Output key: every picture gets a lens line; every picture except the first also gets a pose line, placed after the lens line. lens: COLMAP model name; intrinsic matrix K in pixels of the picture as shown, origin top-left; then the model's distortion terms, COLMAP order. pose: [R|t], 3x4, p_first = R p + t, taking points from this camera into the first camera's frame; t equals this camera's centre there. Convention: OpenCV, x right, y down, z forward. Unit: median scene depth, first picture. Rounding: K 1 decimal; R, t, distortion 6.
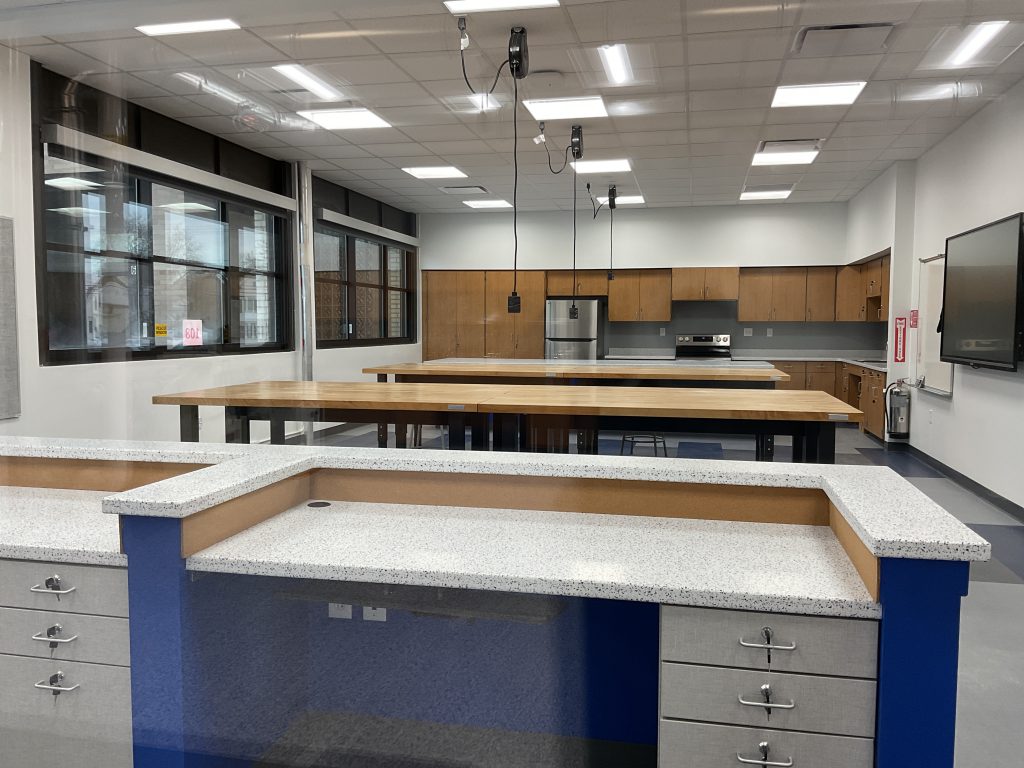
lens RADIAL K [[845.0, 0, 508.3], [0, 845.0, 376.6], [0, 0, 1]] dist [0.130444, -0.242411]
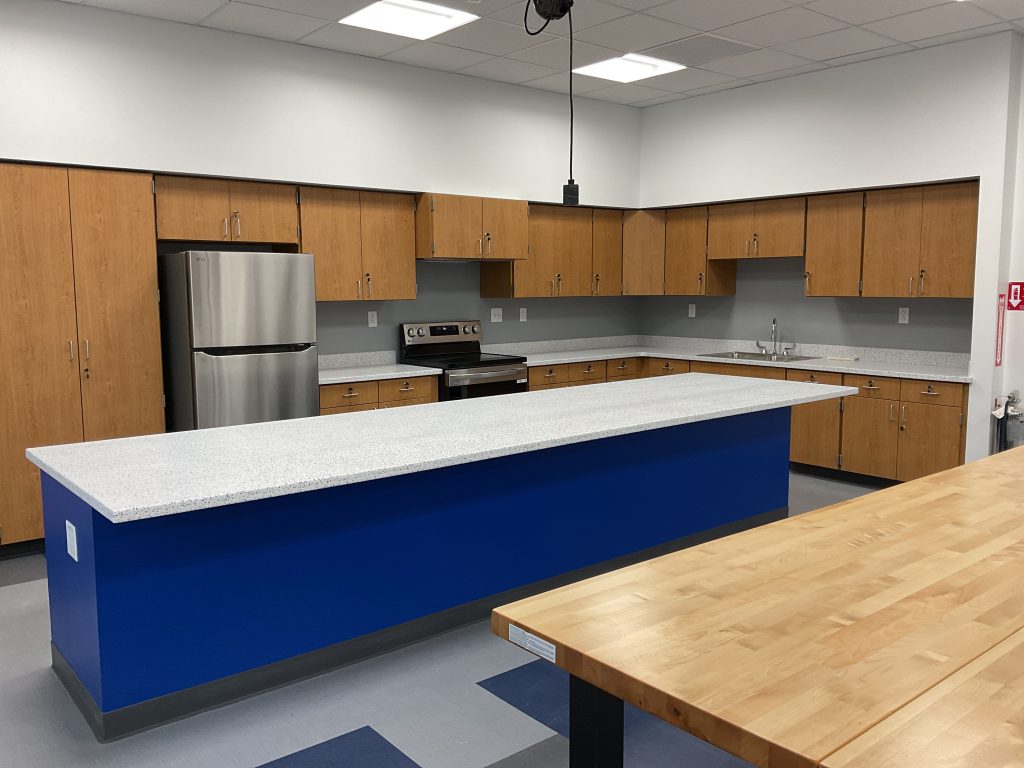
lens RADIAL K [[845.0, 0, 508.3], [0, 845.0, 376.6], [0, 0, 1]] dist [0.130444, -0.242411]
pose [[0.597991, -0.095034, 0.795849, -0.232657], [0.058012, 0.995473, 0.075283, -0.067955], [-0.799401, 0.001151, 0.600797, 0.816501]]
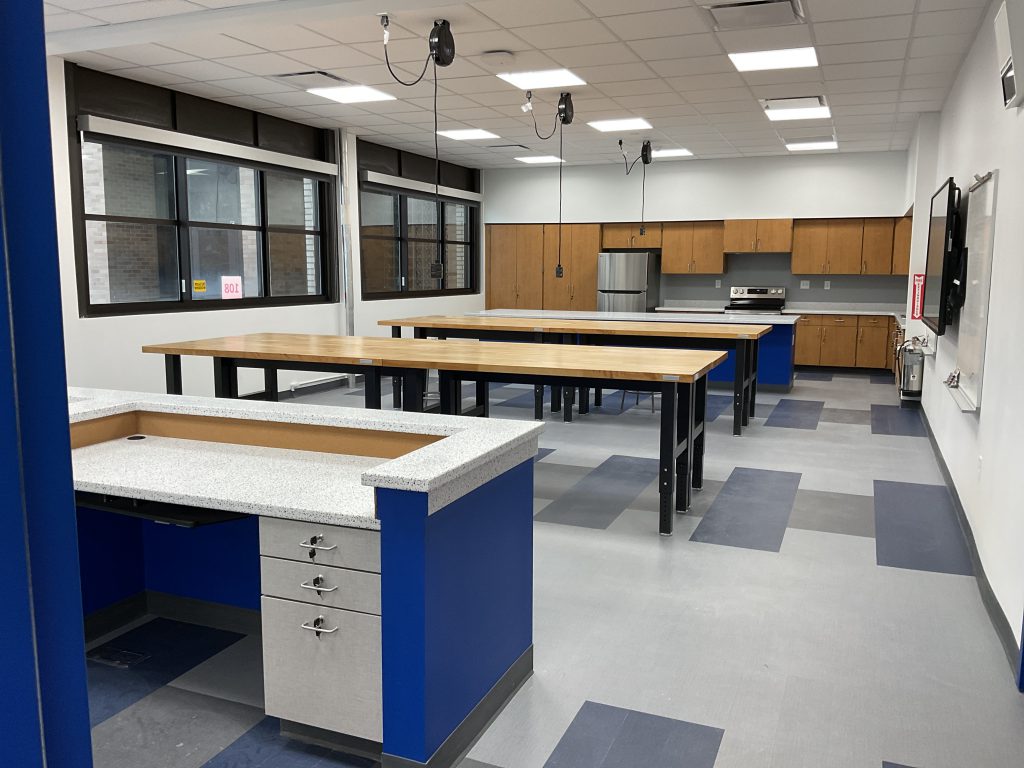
lens RADIAL K [[845.0, 0, 508.3], [0, 845.0, 376.6], [0, 0, 1]] dist [0.130444, -0.242411]
pose [[0.984101, 0.024251, -0.175945, 0.153082], [-0.012449, 0.997616, 0.067877, -0.011240], [0.177171, -0.064608, 0.982057, -0.053267]]
